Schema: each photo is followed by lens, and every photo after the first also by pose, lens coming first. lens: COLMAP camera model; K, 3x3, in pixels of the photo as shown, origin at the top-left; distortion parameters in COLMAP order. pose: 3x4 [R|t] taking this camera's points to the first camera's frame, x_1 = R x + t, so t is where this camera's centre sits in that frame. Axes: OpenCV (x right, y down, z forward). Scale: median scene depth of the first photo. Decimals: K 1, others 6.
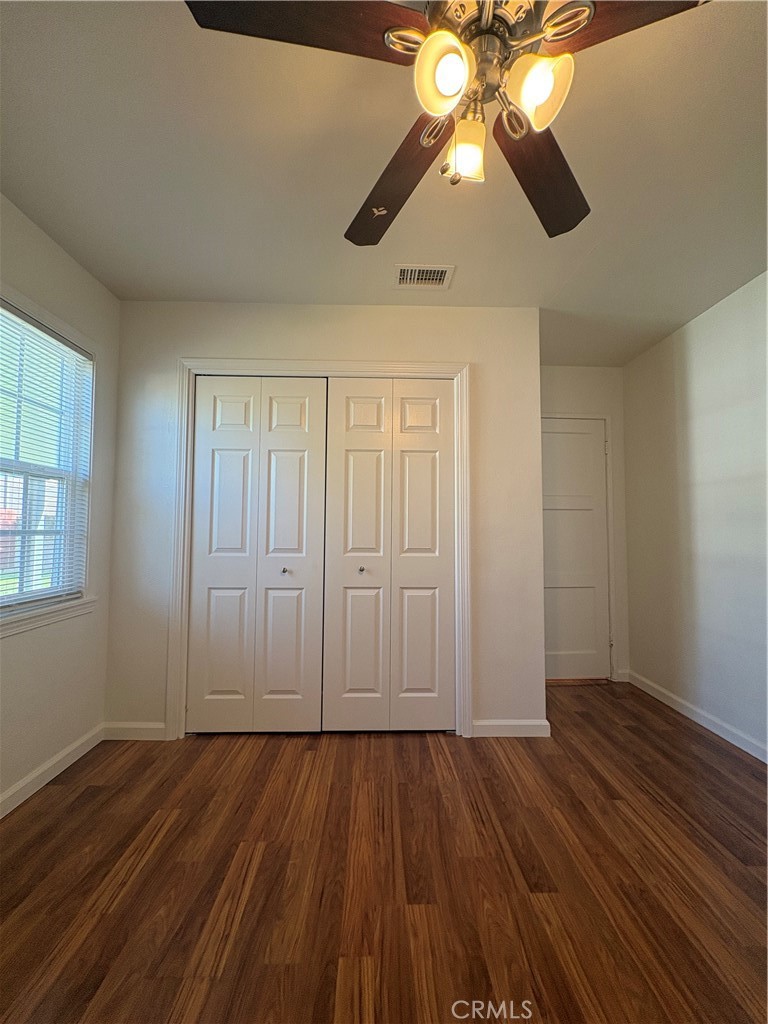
lens RADIAL K [[407.4, 0, 384.0], [0, 407.4, 512.0], [0, 0, 1]] dist [-0.000042, -0.000001]
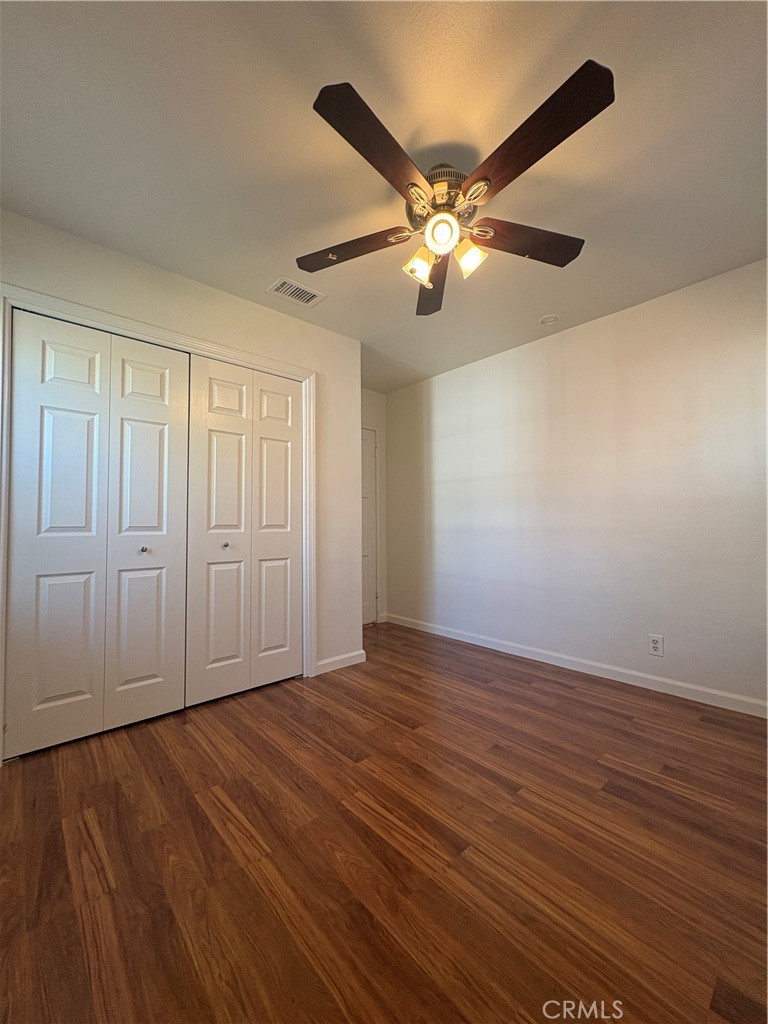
lens RADIAL K [[407.4, 0, 384.0], [0, 407.4, 512.0], [0, 0, 1]] dist [-0.000042, -0.000001]
pose [[0.761919, 0.007848, 0.647624, -0.430794], [-0.019538, 0.999750, 0.010871, 0.036028], [-0.647377, -0.020937, 0.761882, -0.069825]]
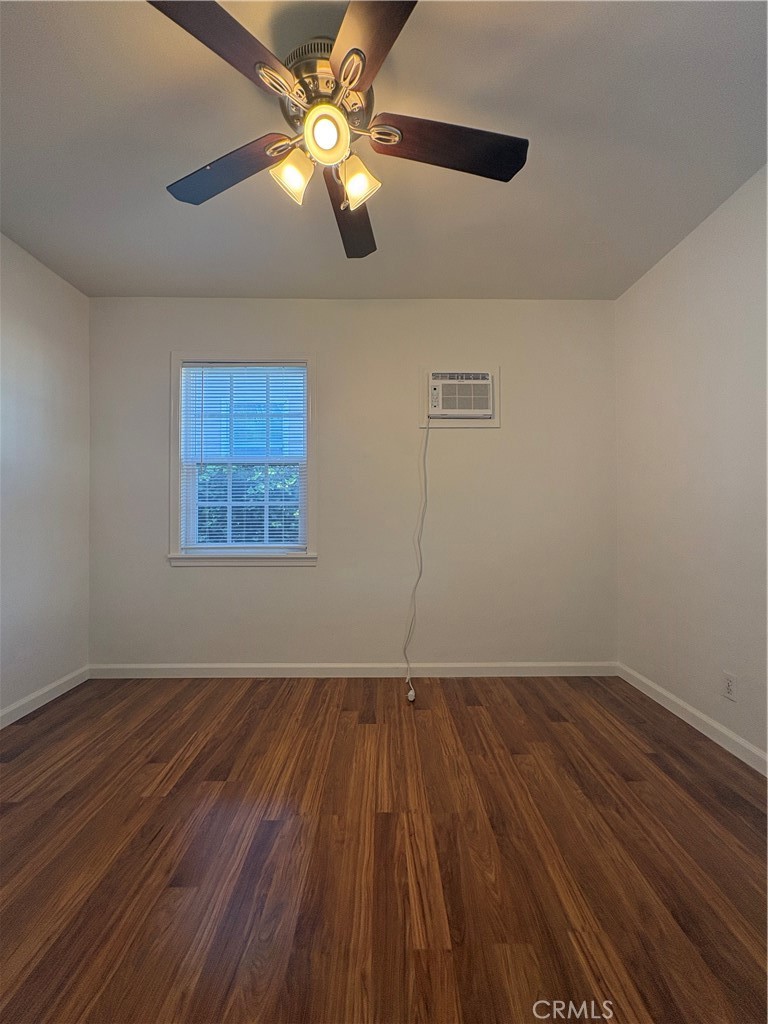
lens RADIAL K [[407.4, 0, 384.0], [0, 407.4, 512.0], [0, 0, 1]] dist [-0.000042, -0.000001]
pose [[-0.999687, -0.004135, 0.024663, 0.010453], [-0.005440, 0.998574, -0.053107, 0.080179], [-0.024408, -0.053224, -0.998284, 0.923743]]
